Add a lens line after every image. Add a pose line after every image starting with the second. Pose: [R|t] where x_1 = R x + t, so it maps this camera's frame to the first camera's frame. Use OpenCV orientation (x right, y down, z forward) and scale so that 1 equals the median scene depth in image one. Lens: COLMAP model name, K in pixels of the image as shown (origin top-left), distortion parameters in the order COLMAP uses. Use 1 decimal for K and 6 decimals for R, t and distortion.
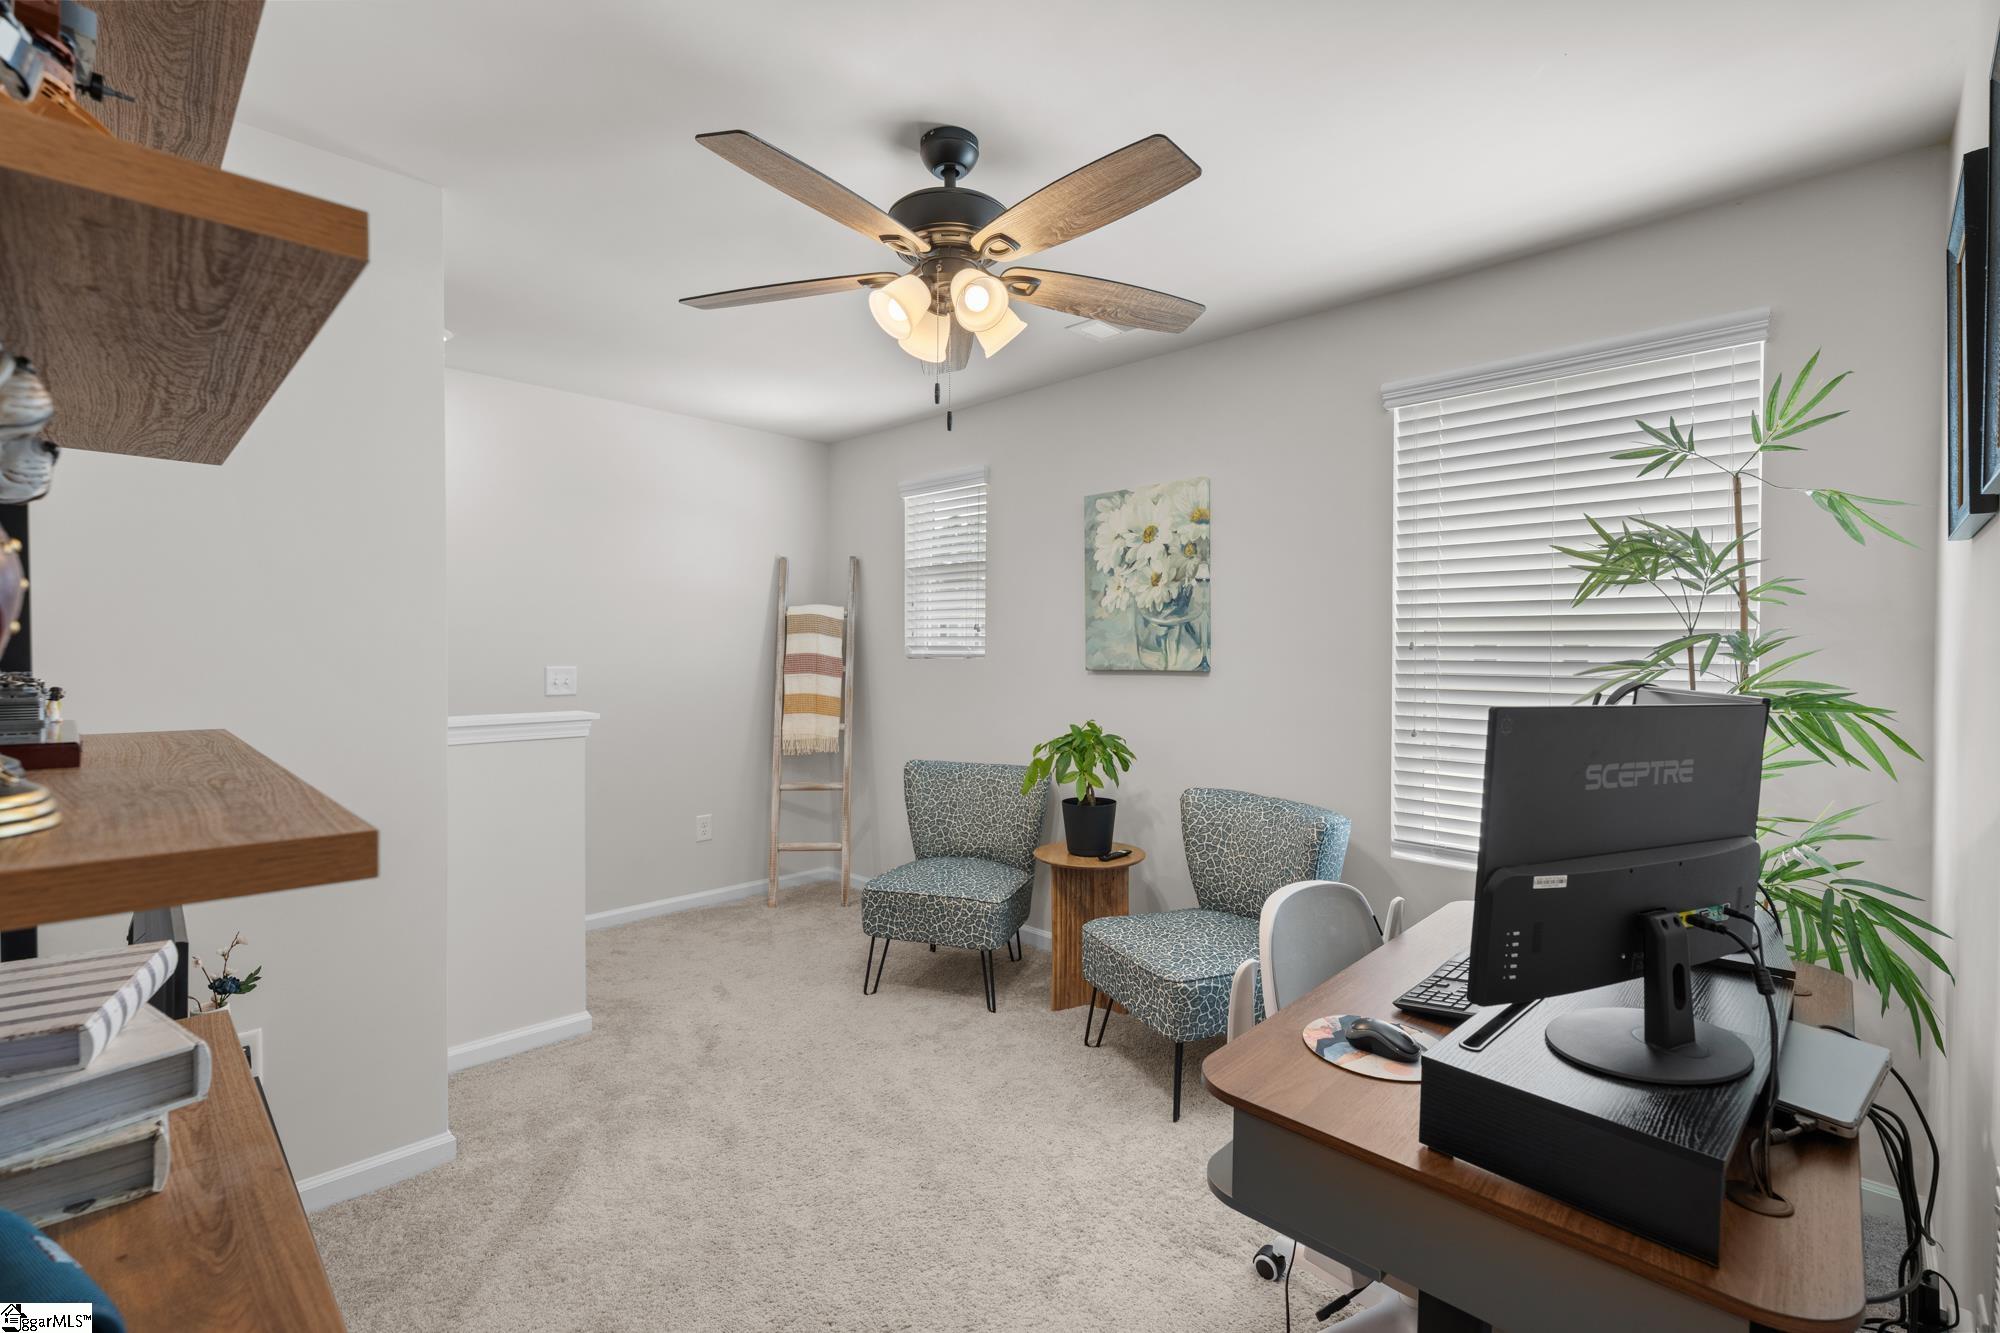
lens RADIAL K [[911.5, 0, 1005.6], [0, 911.5, 649.6], [0, 0, 1]] dist [-0.003945, -0.000225]
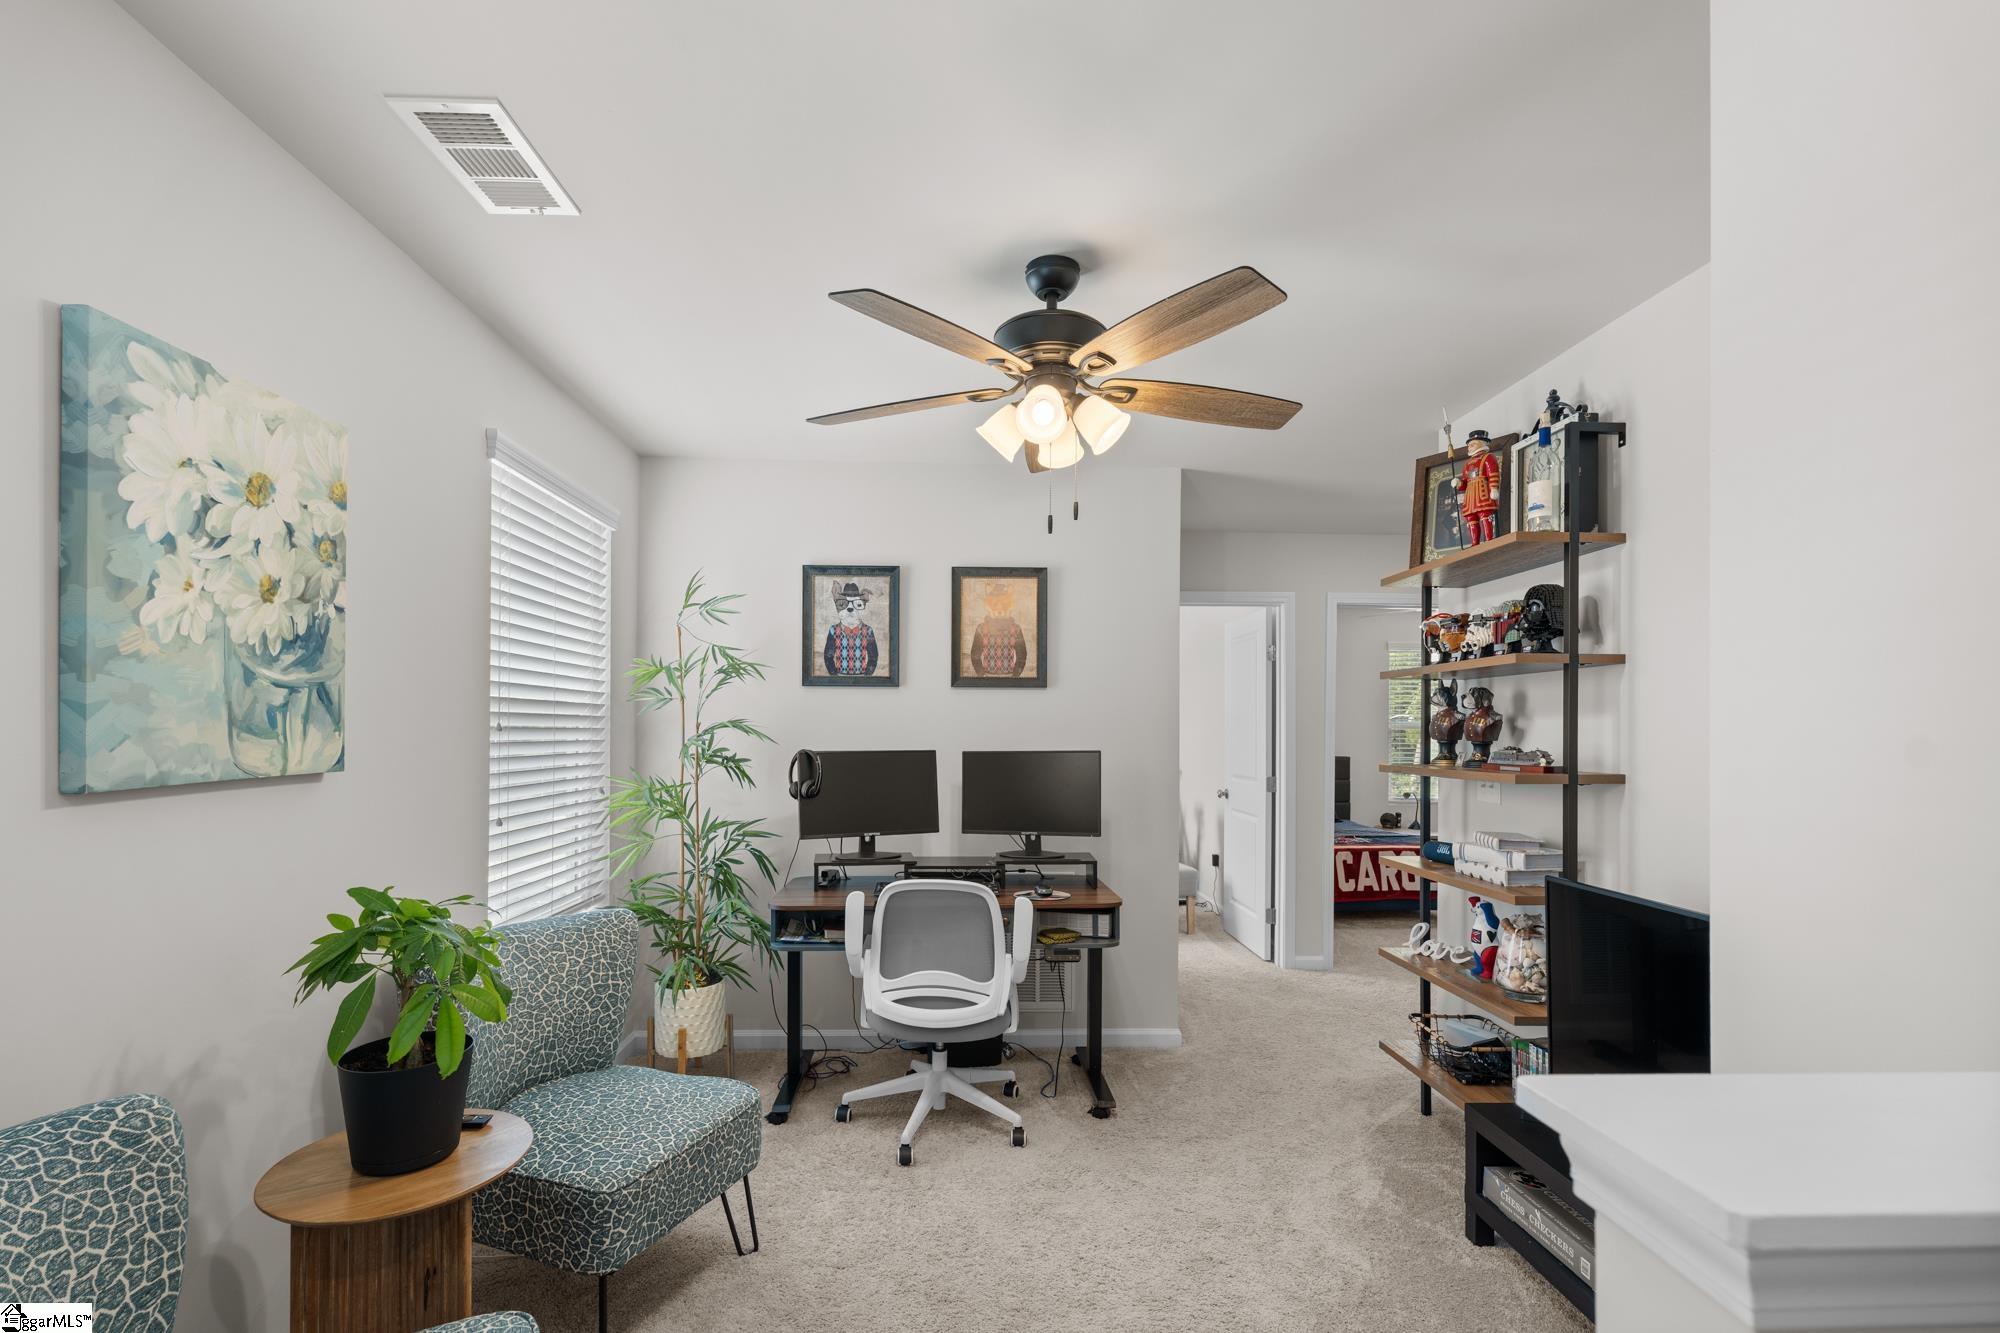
lens RADIAL K [[911.5, 0, 994.3], [0, 911.5, 729.8], [0, 0, 1]] dist [-0.003945, -0.000225]
pose [[-0.738103, 0.002599, 0.674683, -0.440611], [0.009409, 0.999935, 0.006442, -0.001790], [-0.674622, 0.011103, -0.738080, 1.092876]]
